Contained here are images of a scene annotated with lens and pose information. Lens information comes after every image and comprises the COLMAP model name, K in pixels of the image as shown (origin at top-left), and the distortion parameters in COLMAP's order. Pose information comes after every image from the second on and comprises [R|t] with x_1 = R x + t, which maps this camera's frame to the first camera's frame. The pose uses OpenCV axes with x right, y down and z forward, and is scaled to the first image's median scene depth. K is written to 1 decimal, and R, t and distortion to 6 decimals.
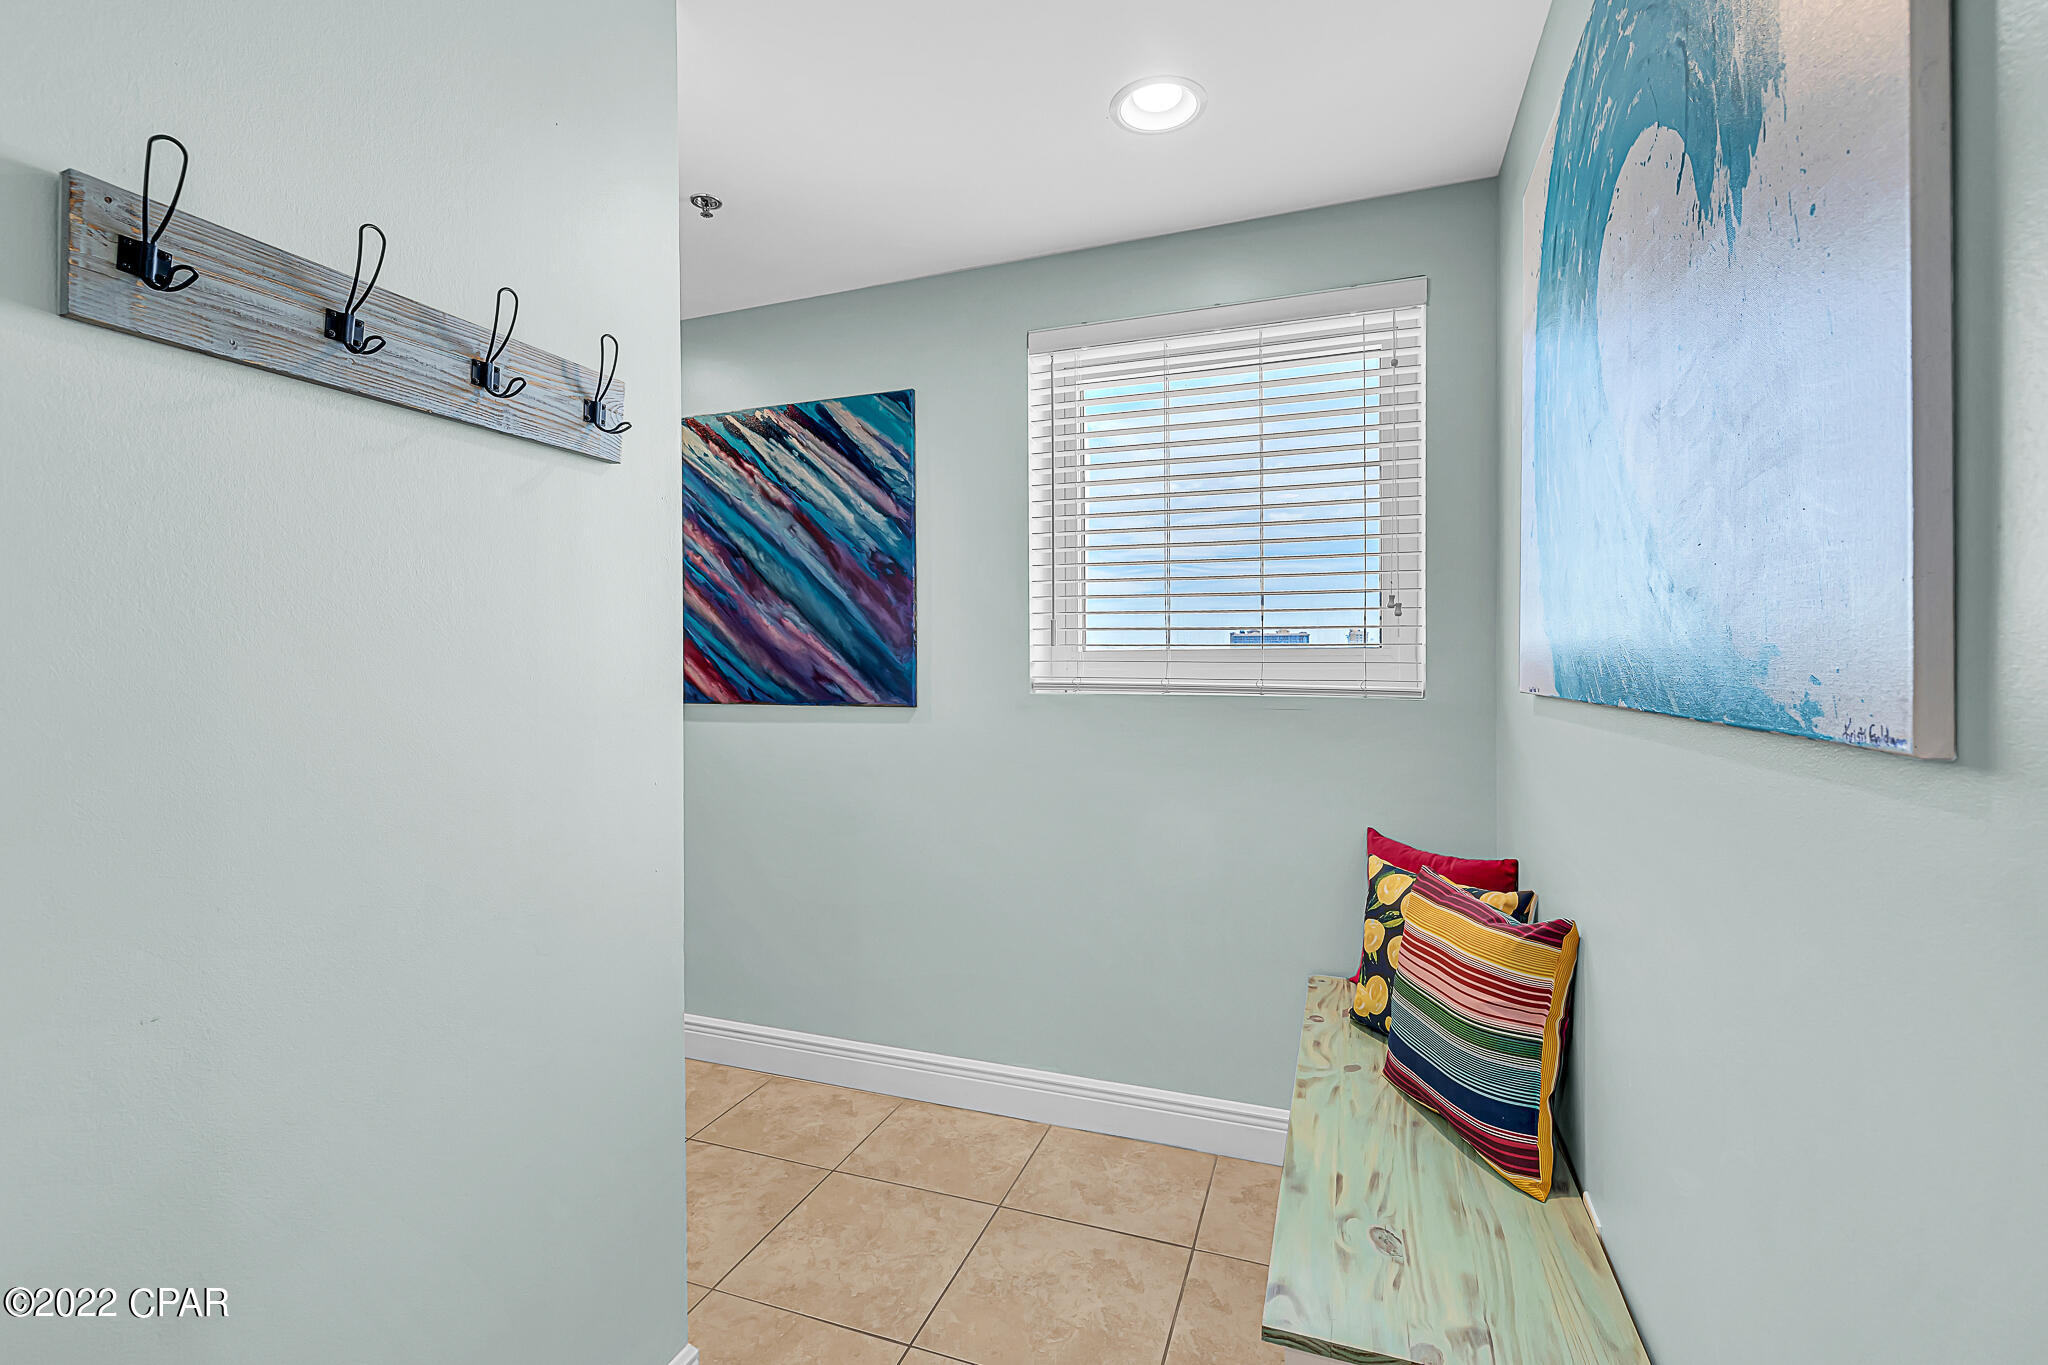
lens RADIAL K [[876.9, 0, 1021.2], [0, 876.9, 674.3], [0, 0, 1]] dist [-0.002980, 0.000088]
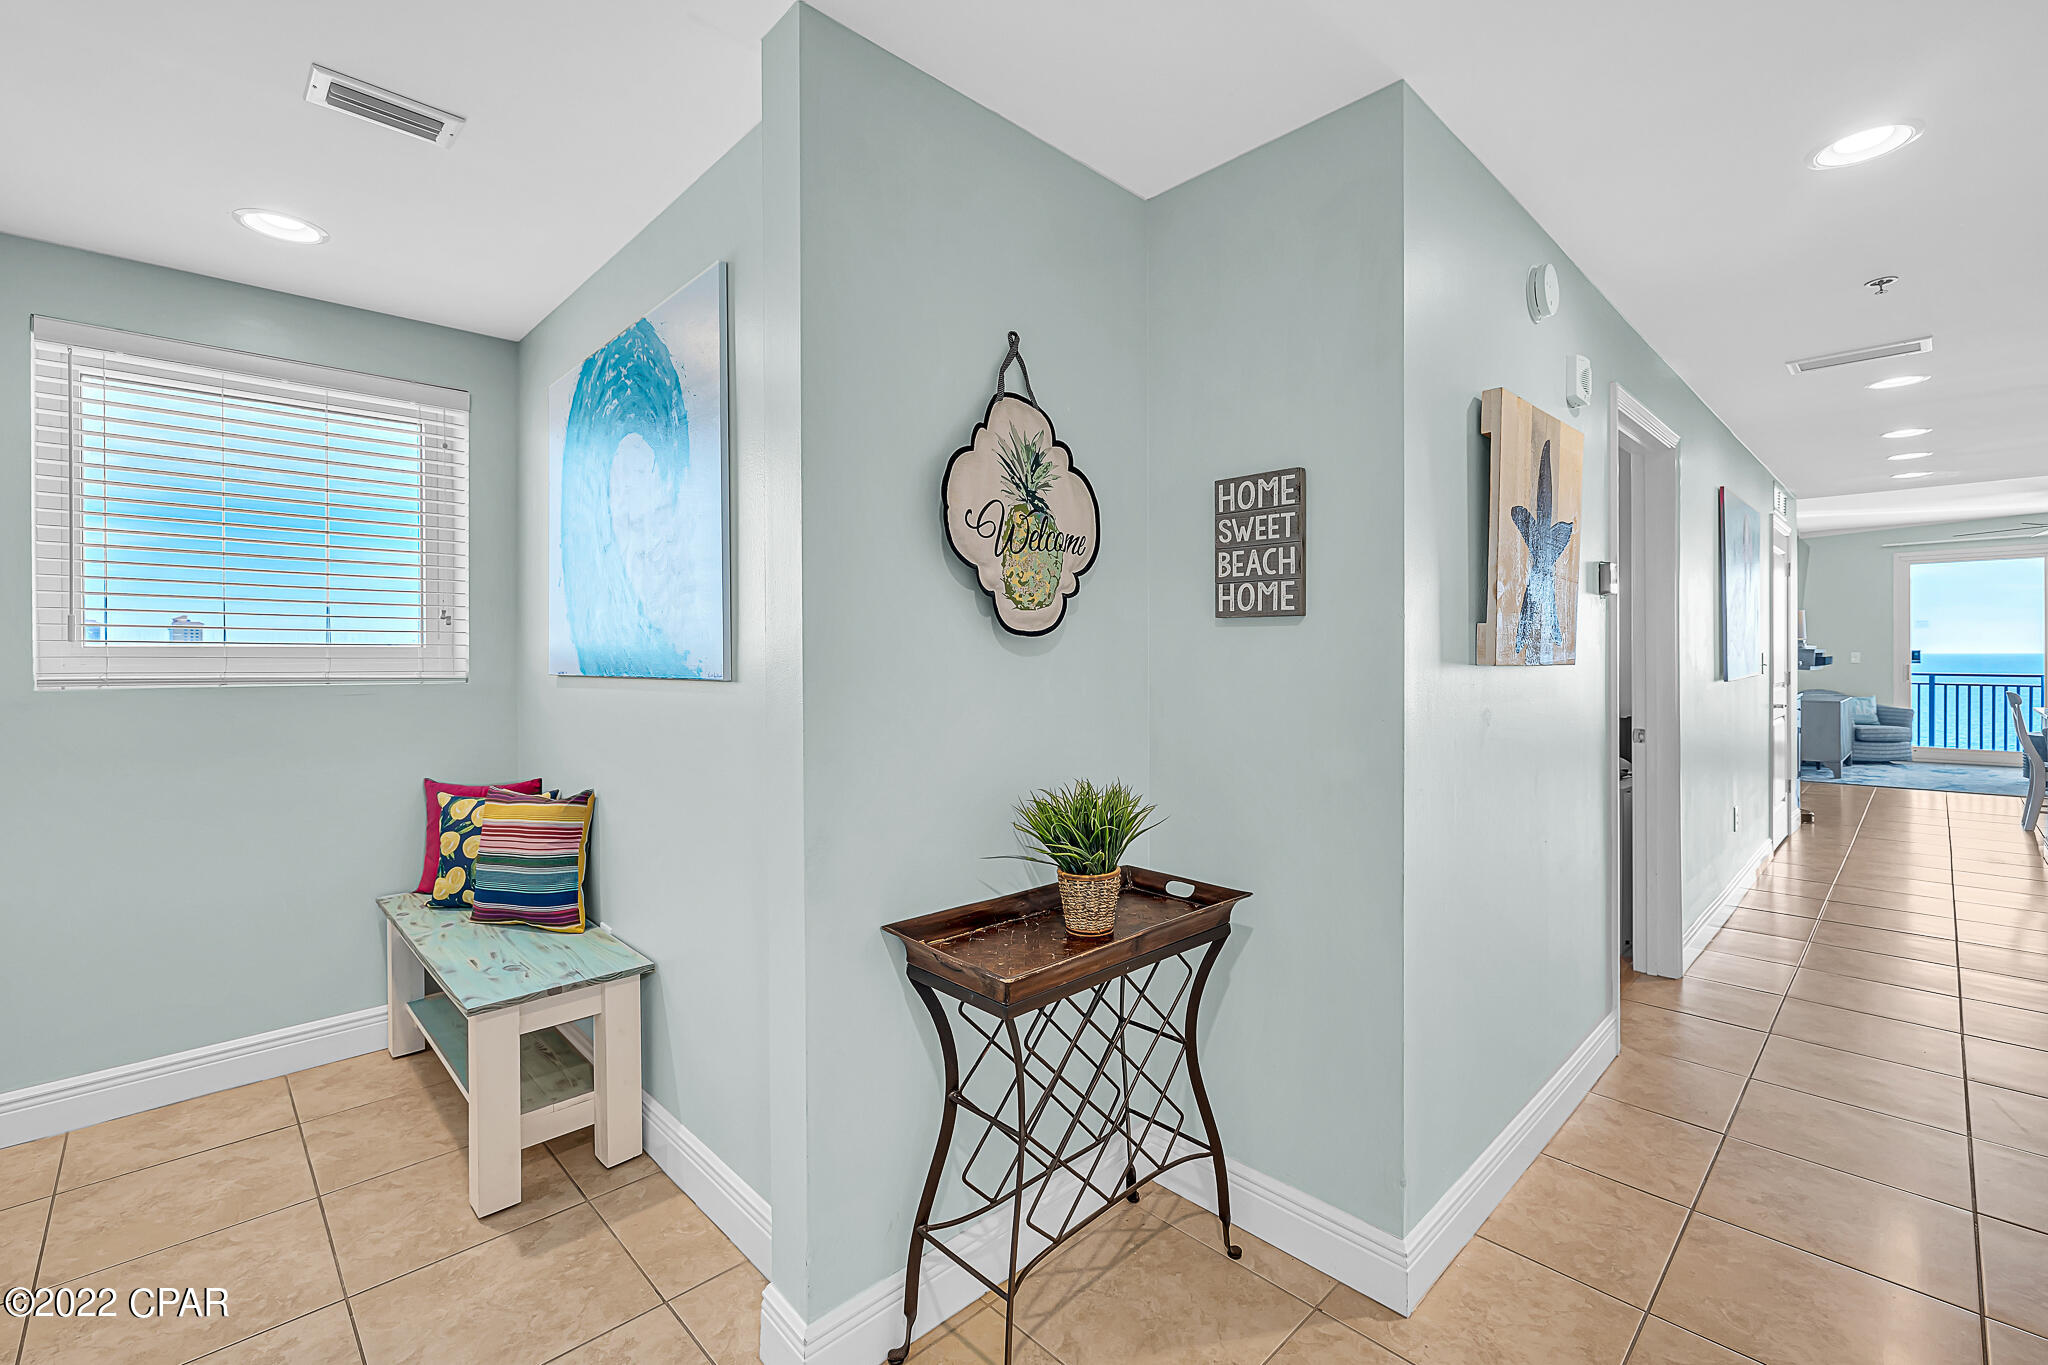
lens RADIAL K [[915.2, 0, 1029.8], [0, 915.2, 649.4], [0, 0, 1]] dist [0.012971, -0.000479]
pose [[0.431528, 0.007553, 0.902068, -0.622848], [0.015065, 0.999765, -0.015578, 0.012966], [-0.901974, 0.020312, 0.431312, -0.599352]]
